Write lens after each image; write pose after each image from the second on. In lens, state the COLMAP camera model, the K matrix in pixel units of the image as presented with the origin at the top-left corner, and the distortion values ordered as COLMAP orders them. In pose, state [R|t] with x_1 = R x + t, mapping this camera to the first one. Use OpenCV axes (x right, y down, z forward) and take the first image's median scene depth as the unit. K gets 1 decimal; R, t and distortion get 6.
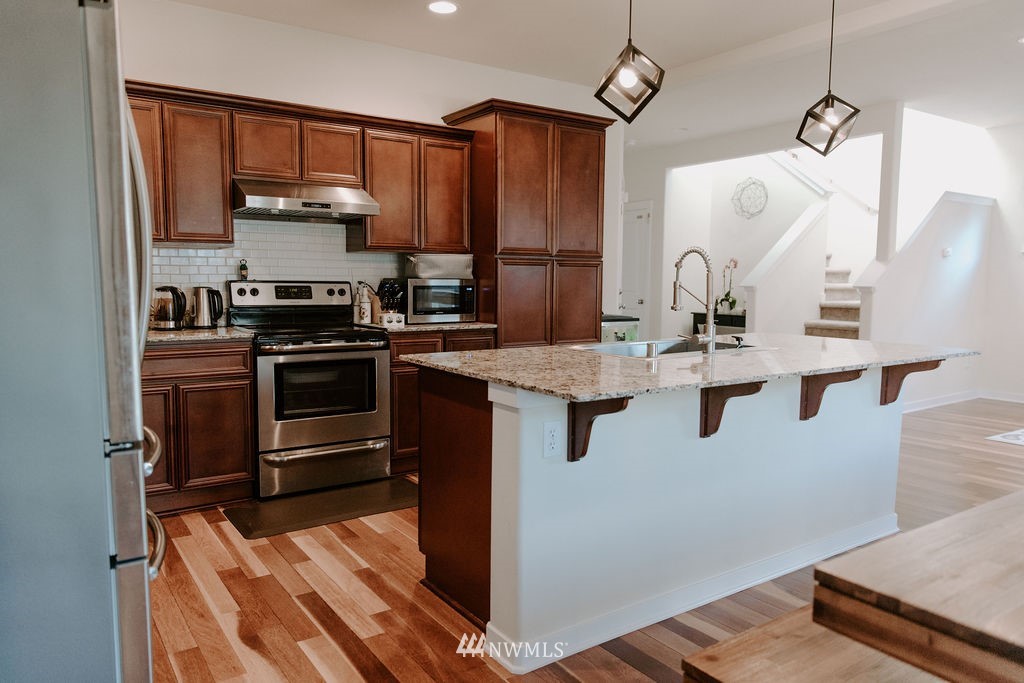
lens RADIAL K [[698.3, 0, 510.5], [0, 698.3, 347.5], [0, 0, 1]] dist [-0.000120, 0.001211]
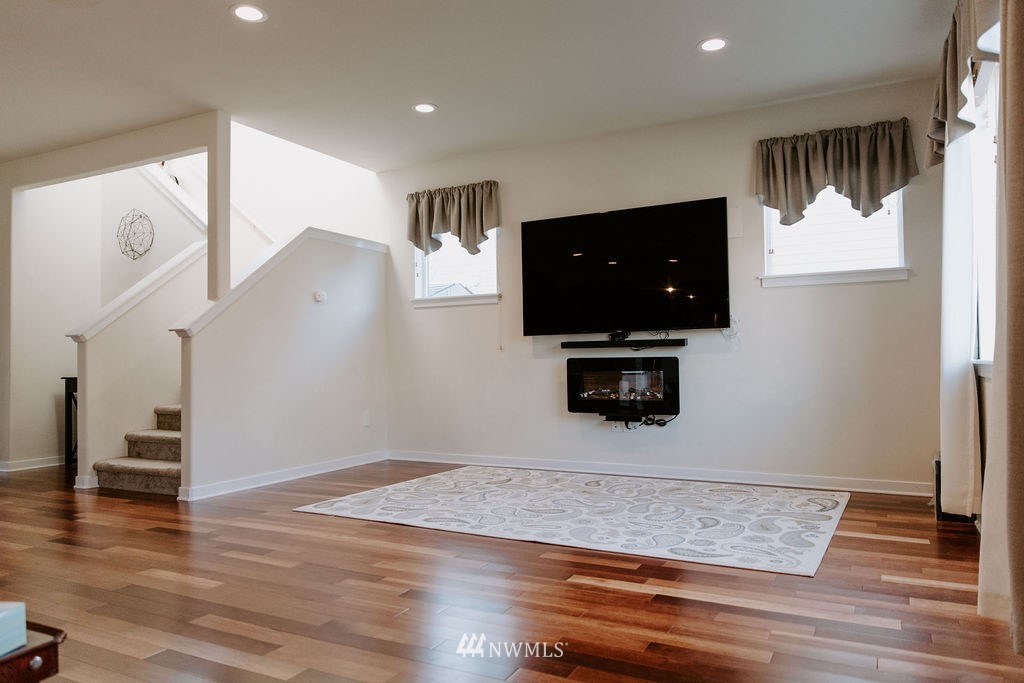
lens RADIAL K [[698.3, 0, 511.0], [0, 698.3, 341.8], [0, 0, 1]] dist [-0.000120, 0.001211]
pose [[0.879544, -0.002503, 0.475811, 0.416887], [0.062553, 0.991915, -0.110413, 0.033411], [-0.471688, 0.126876, 0.872590, 0.122009]]
